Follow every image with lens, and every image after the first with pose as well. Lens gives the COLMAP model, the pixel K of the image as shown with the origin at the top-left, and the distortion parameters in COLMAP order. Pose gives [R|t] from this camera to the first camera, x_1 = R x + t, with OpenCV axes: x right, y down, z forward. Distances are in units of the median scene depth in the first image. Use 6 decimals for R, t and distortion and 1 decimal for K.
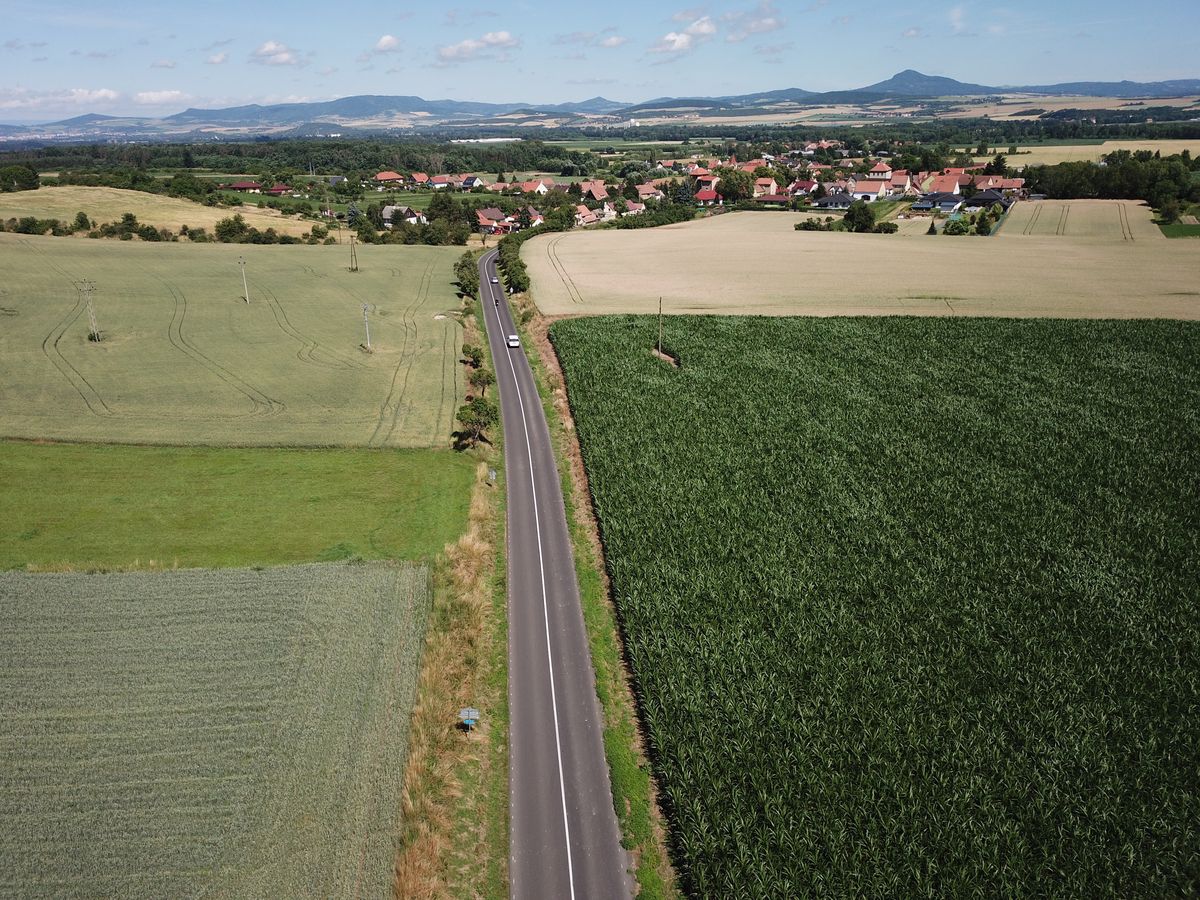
lens RADIAL K [[902.5, 0, 607.1], [0, 902.5, 449.9], [0, 0, 1]] dist [0.005650, -0.008926]
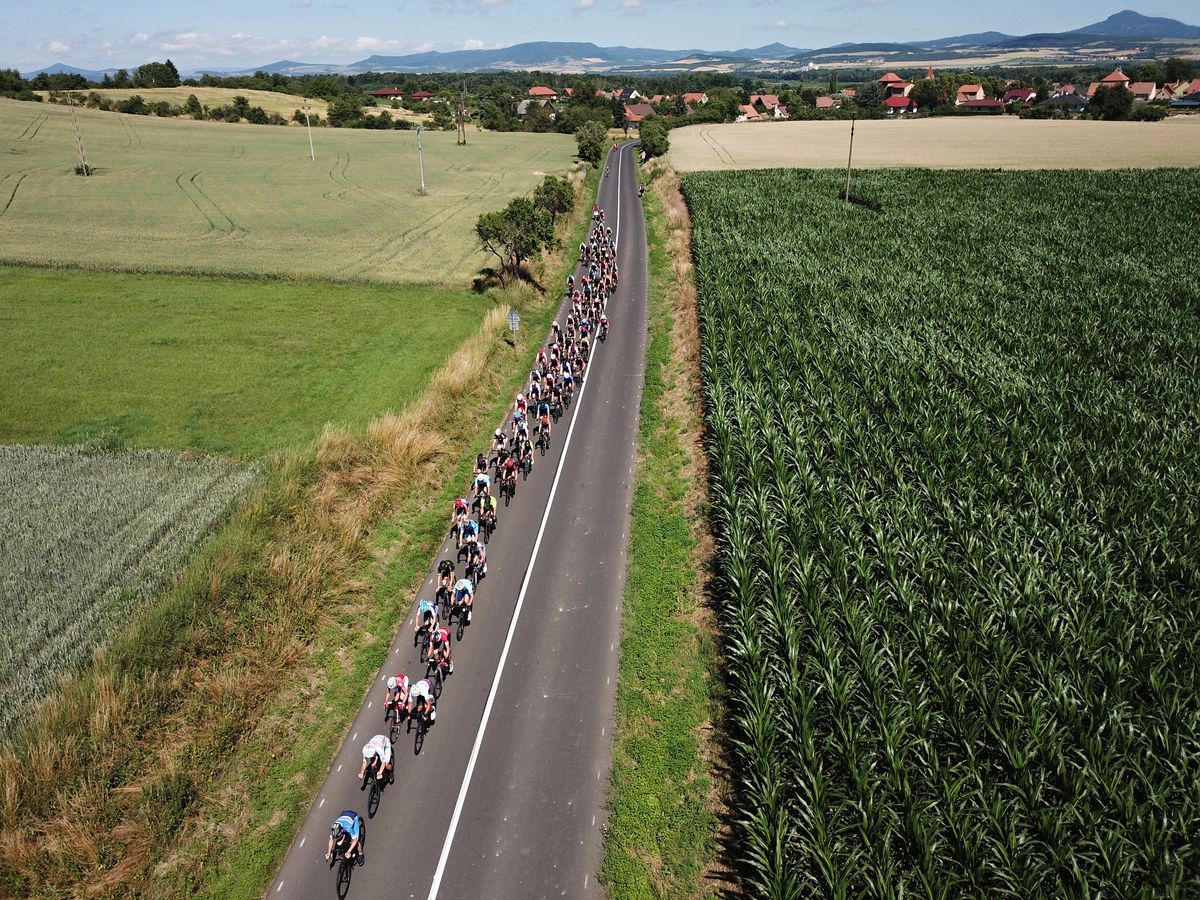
lens RADIAL K [[902.5, 0, 611.2], [0, 902.5, 457.4], [0, 0, 1]] dist [0.005650, -0.008926]
pose [[0.984811, 0.068675, -0.159472, 0.013987], [-0.060666, 0.996666, 0.054564, 0.078522], [0.162688, -0.044061, 0.985693, 0.547113]]
